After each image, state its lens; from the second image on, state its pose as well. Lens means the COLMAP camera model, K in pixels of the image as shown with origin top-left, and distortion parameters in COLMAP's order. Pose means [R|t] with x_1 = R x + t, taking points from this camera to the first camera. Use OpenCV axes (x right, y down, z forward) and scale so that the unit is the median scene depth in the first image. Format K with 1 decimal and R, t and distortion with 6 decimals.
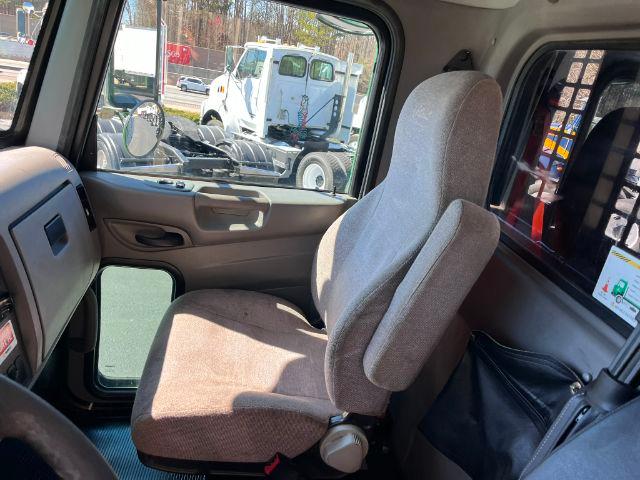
lens RADIAL K [[488.9, 0, 320.9], [0, 488.9, 249.2], [0, 0, 1]] dist [0.043632, -0.060708]
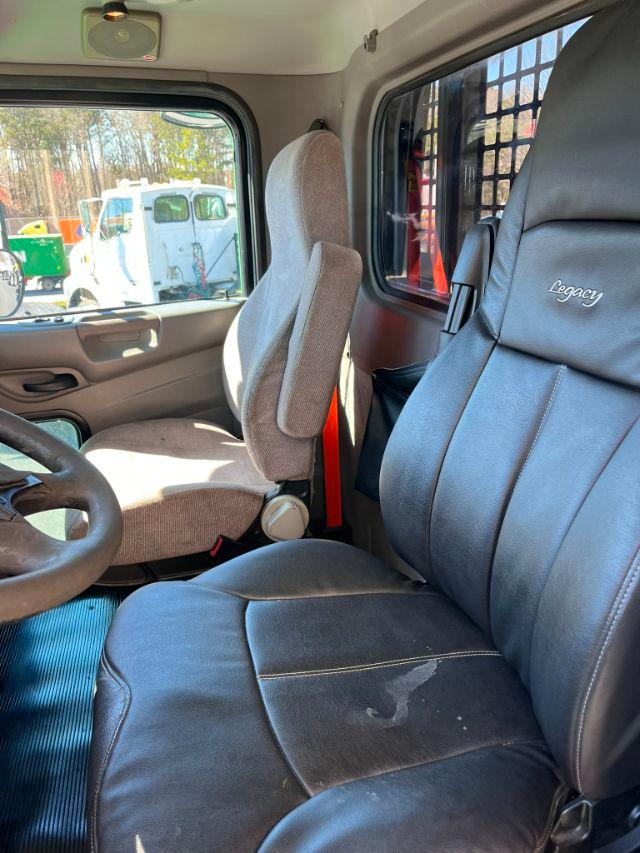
lens RADIAL K [[651.7, 0, 333.9], [0, 651.7, 426.9], [0, 0, 1]] dist [0.043632, -0.060708]
pose [[0.965337, -0.241797, 0.098279, 0.044540], [0.243452, 0.969900, -0.005028, 0.192347], [-0.094105, 0.028780, 0.995146, -0.269905]]
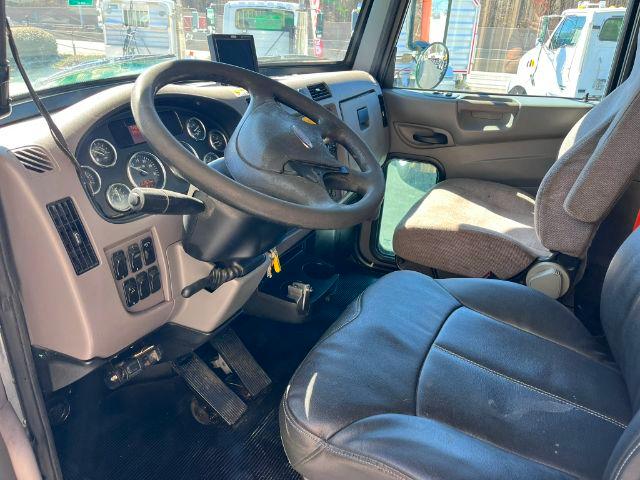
lens RADIAL K [[499.9, 0, 308.4], [0, 499.9, 240.1], [0, 0, 1]] dist [0.049434, -0.094444]
pose [[0.822641, 0.102438, -0.559257, 0.193334], [-0.102766, 0.994224, 0.030946, 0.247132], [0.559196, 0.032015, 0.828417, -0.312750]]
